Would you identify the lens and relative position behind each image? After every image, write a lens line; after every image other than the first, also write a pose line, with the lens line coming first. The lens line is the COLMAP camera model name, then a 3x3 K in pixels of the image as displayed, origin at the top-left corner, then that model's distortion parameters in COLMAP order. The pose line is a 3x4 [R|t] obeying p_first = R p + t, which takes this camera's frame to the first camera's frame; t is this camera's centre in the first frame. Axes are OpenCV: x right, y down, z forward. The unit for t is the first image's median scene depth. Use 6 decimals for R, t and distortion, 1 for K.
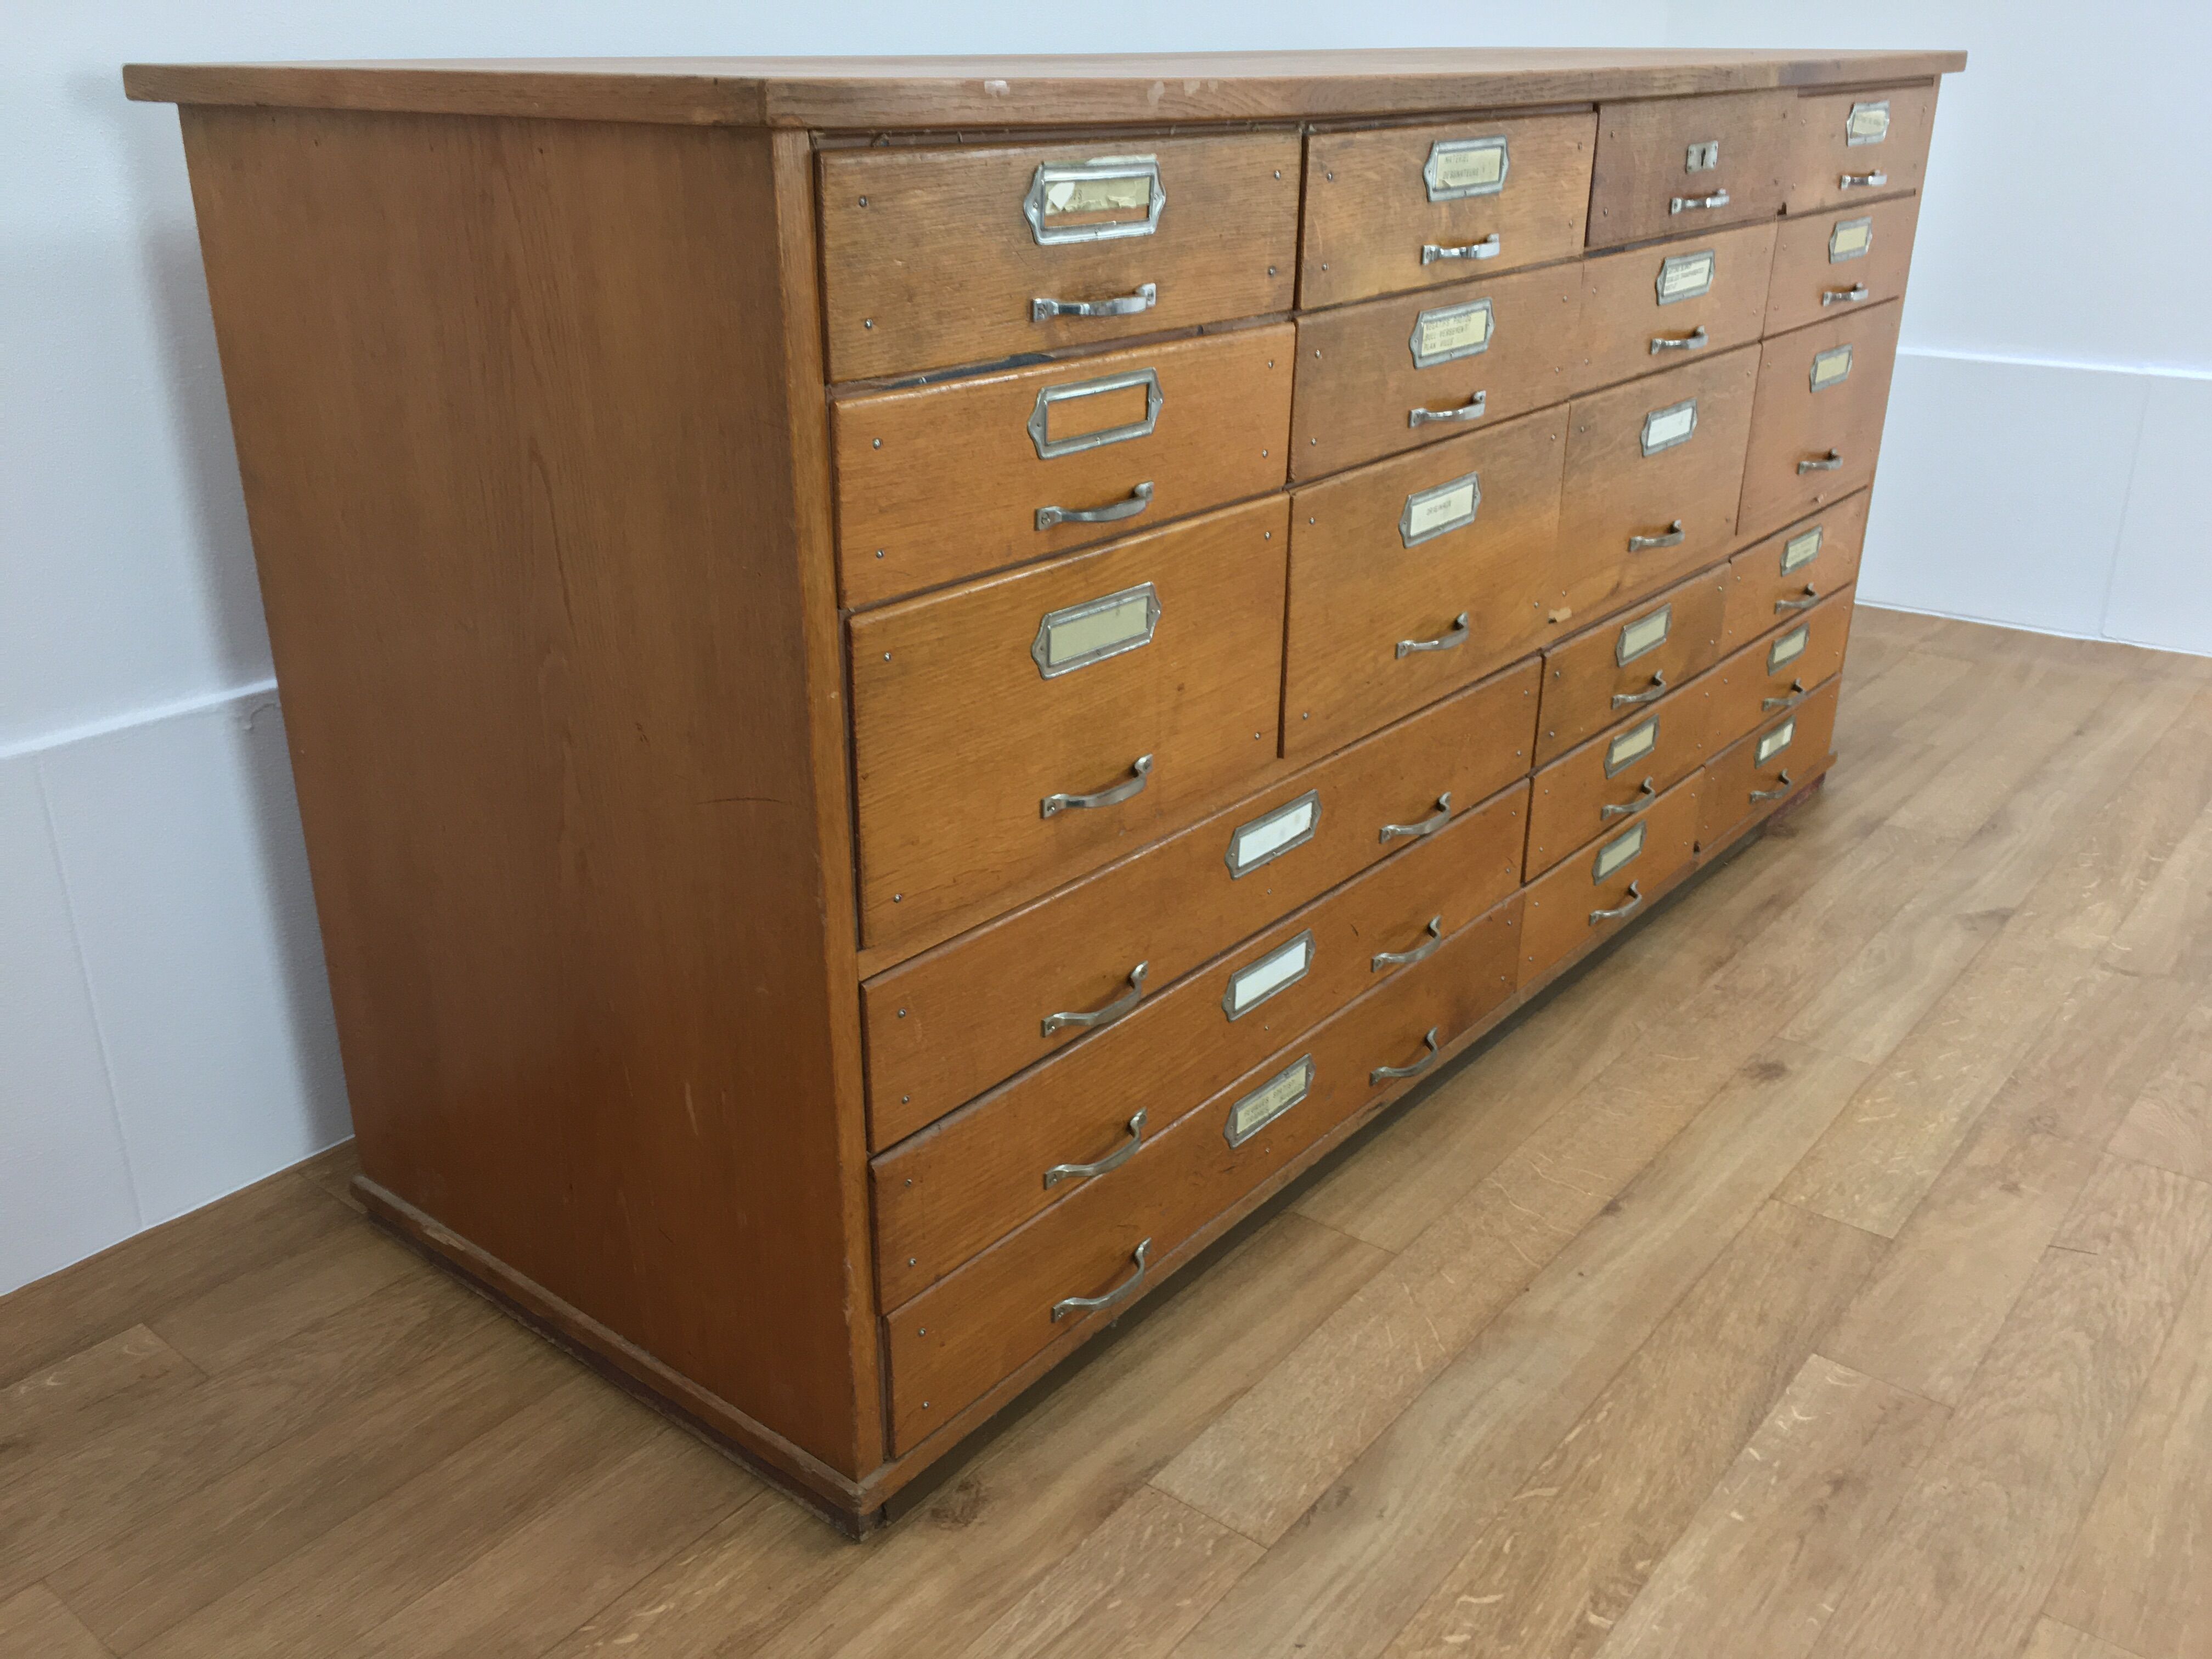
lens RADIAL K [[1894.4, 0, 1102.9], [0, 1894.4, 831.4], [0, 0, 1]] dist [0.073508, -0.119215]
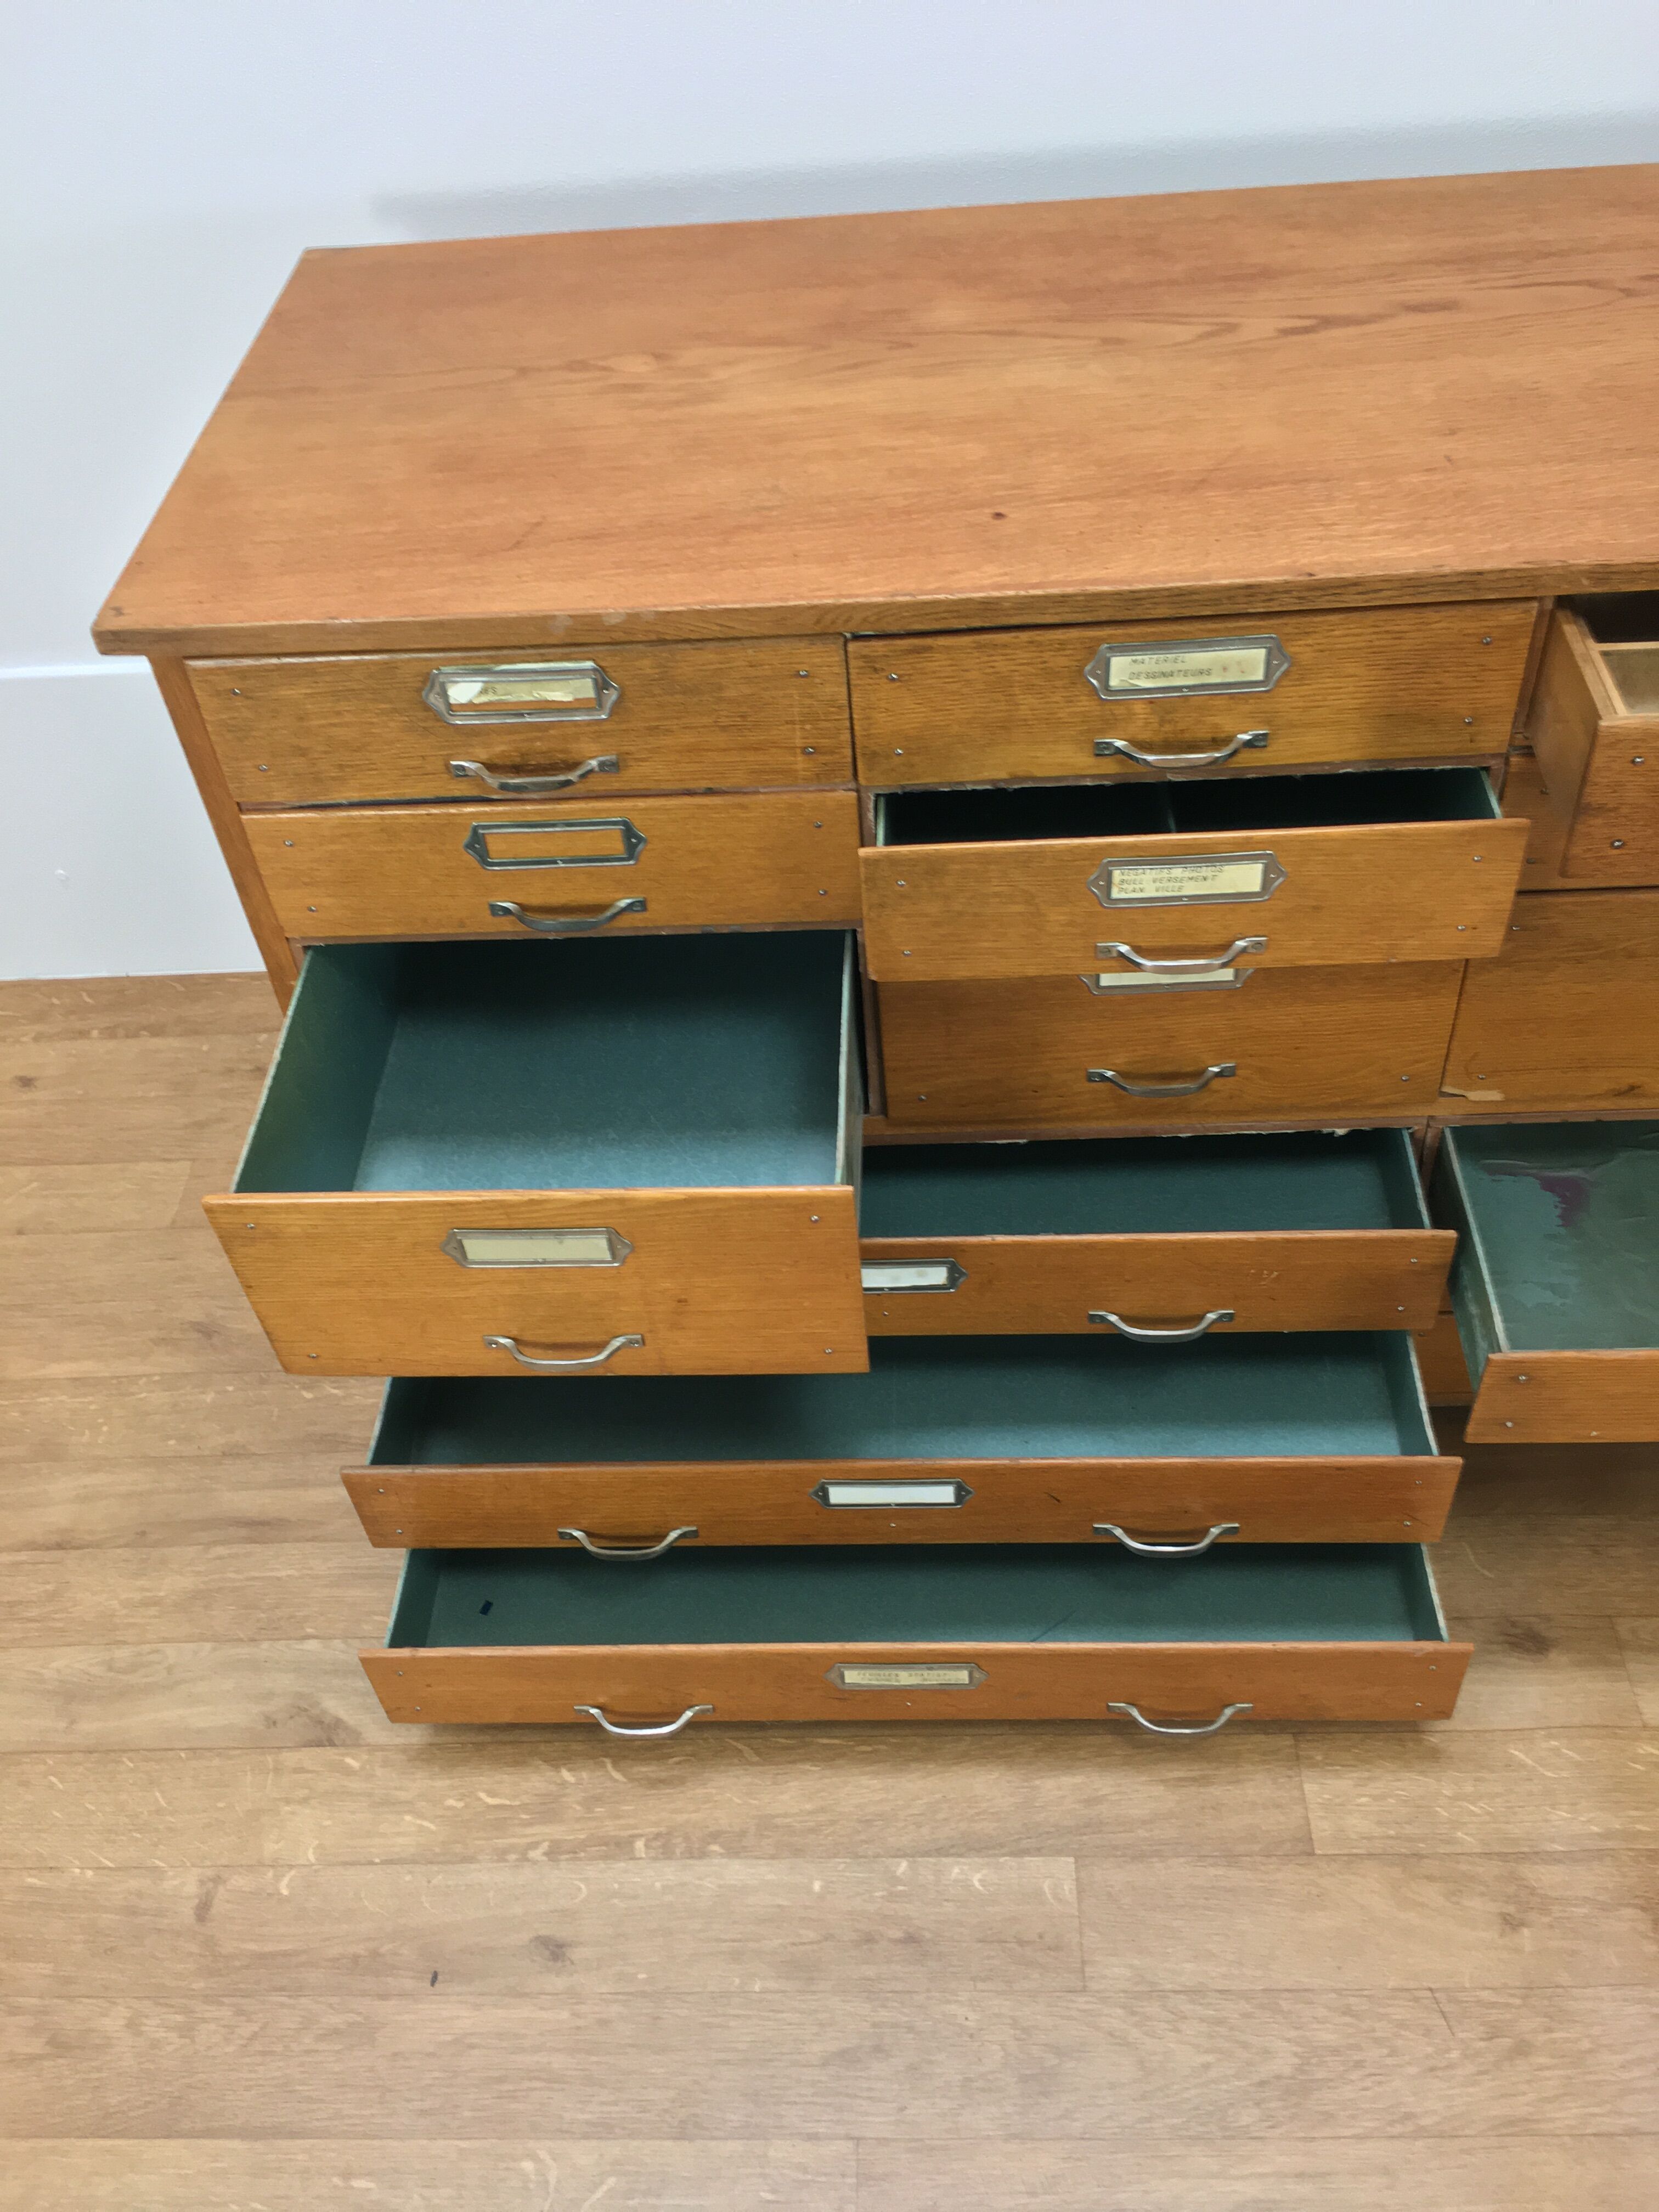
lens RADIAL K [[1894.4, 0, 831.6], [0, 1894.4, 1107.3], [0, 0, 1]] dist [0.073508, -0.119215]
pose [[0.605569, 0.525782, -0.597361, 0.718851], [-0.236970, 0.835737, 0.495368, -0.575122], [0.759692, -0.158423, 0.630691, 0.309022]]
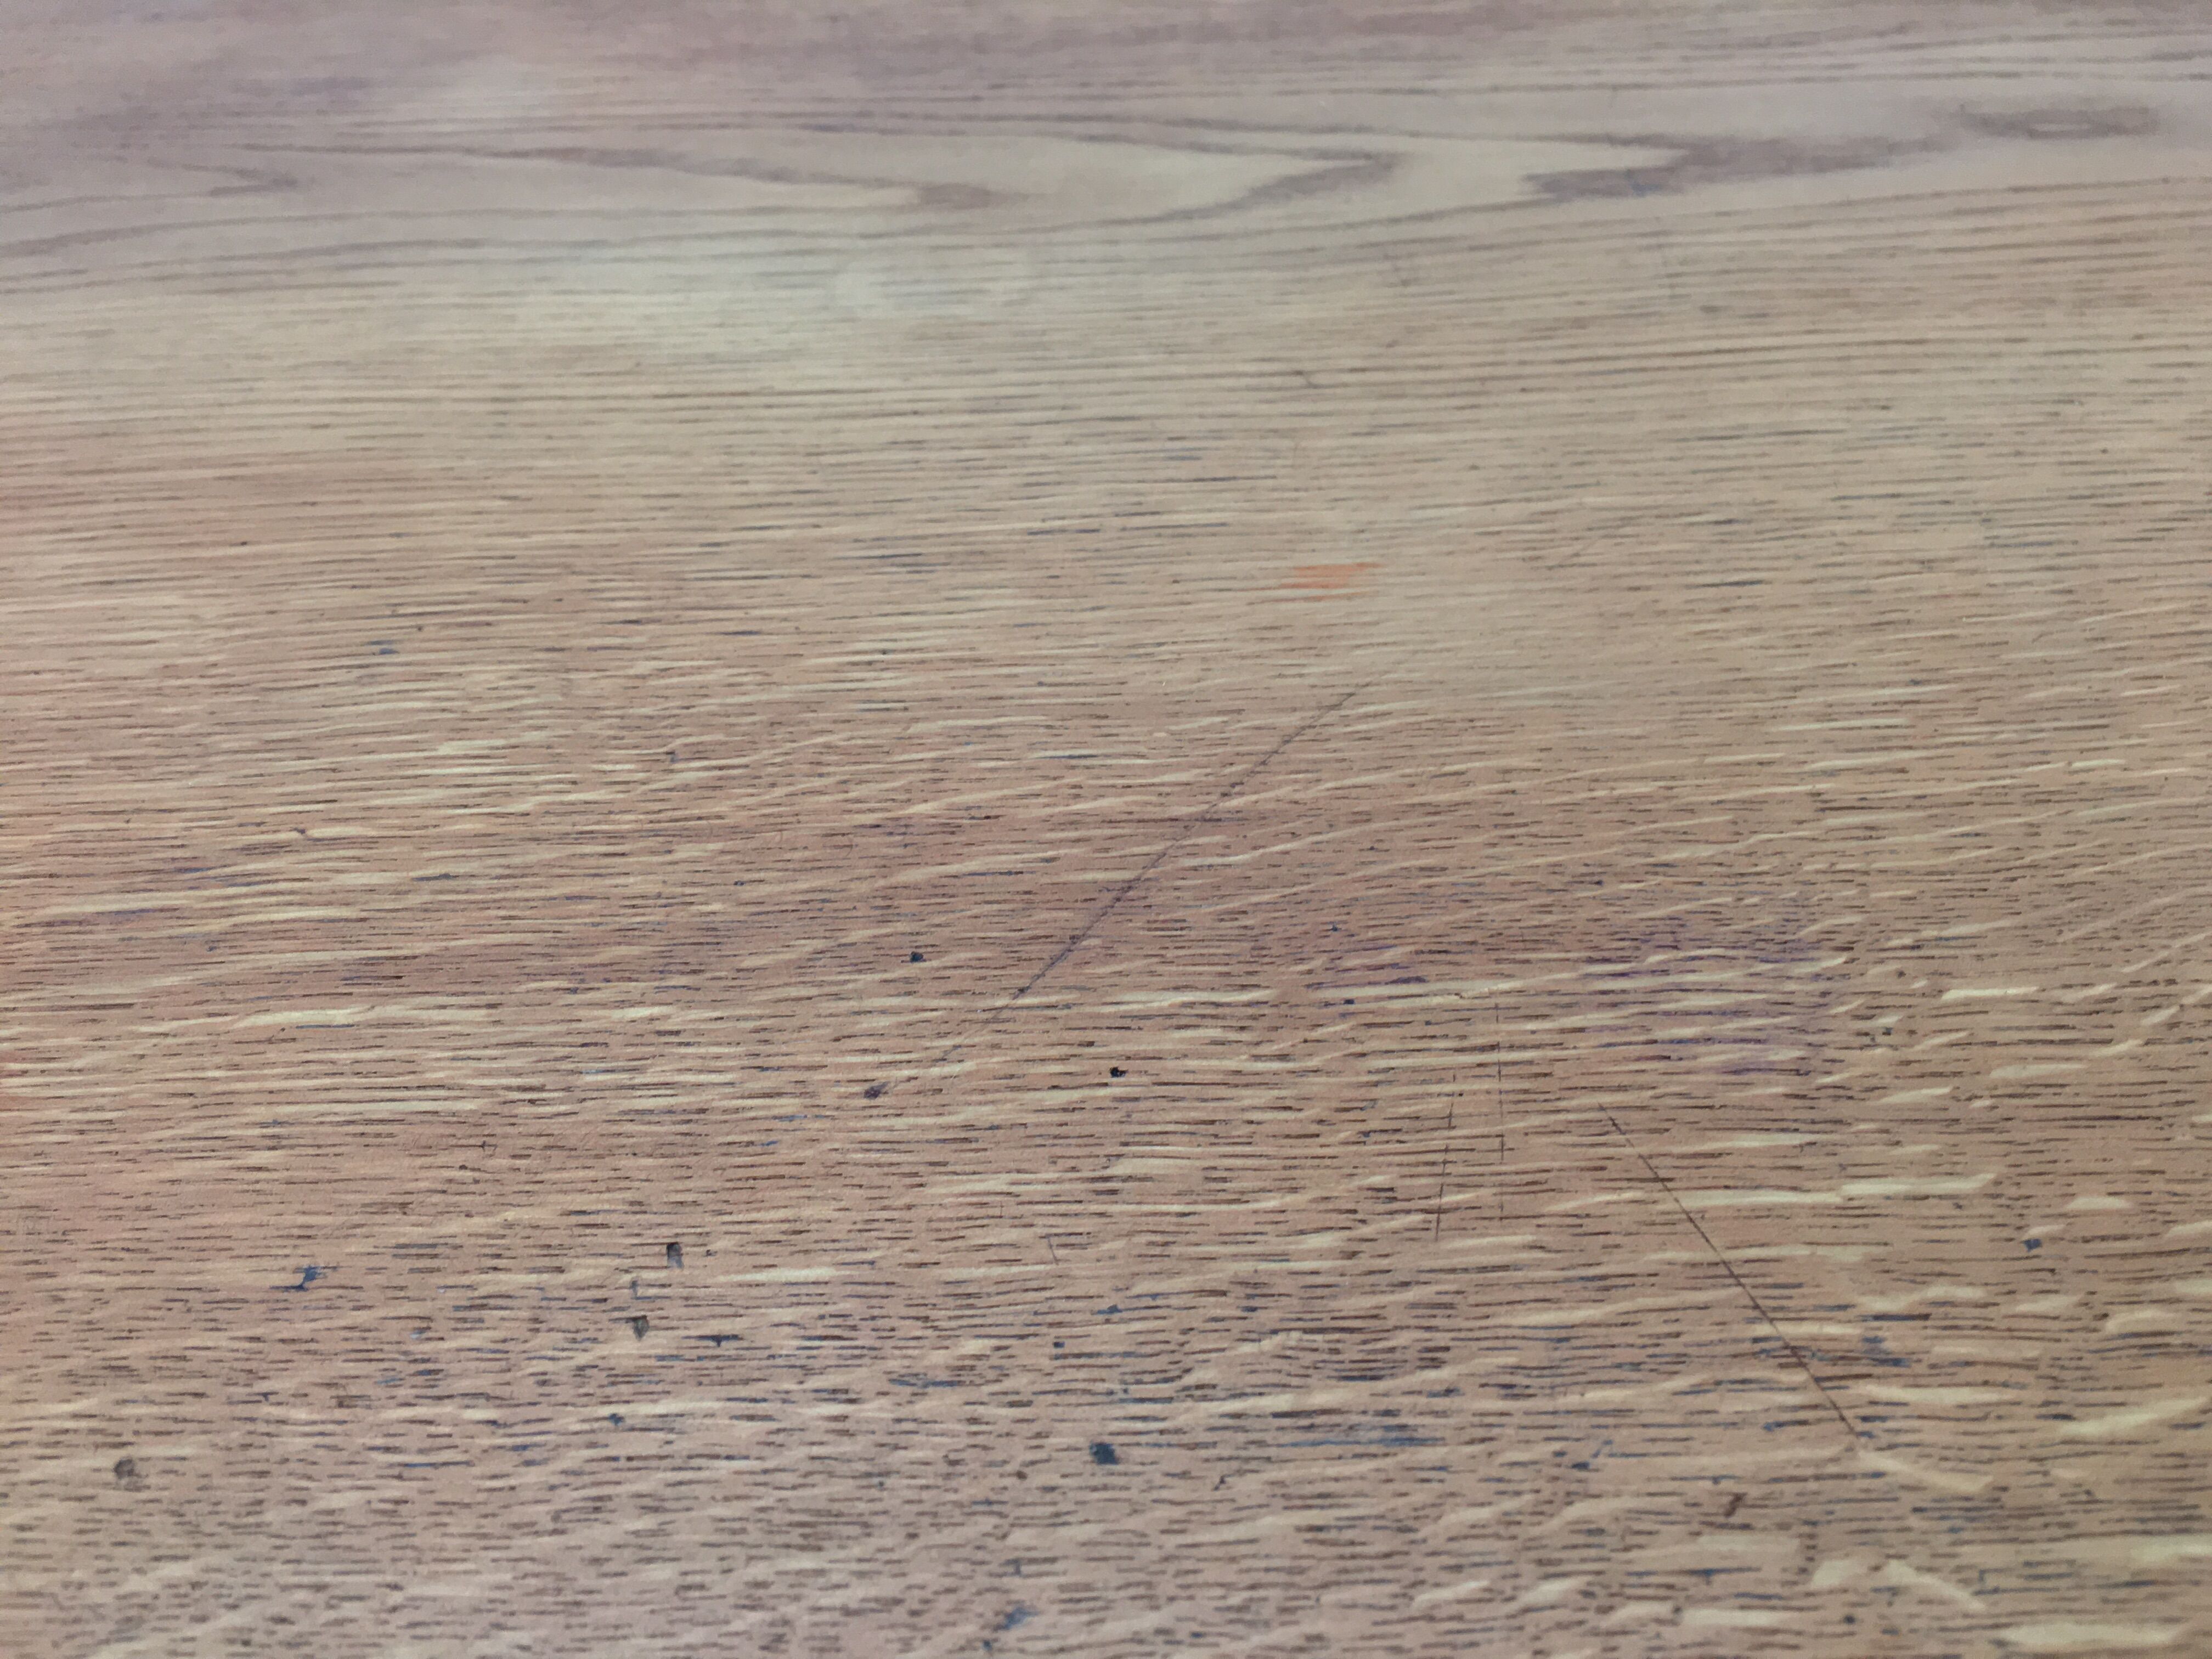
lens RADIAL K [[1894.4, 0, 1109.9], [0, 1894.4, 833.9], [0, 0, 1]] dist [0.073508, -0.119215]
pose [[0.595219, 0.499803, -0.629215, 0.240268], [-0.269560, 0.861850, 0.429595, -0.495916], [0.757002, -0.086093, 0.647716, 0.939297]]
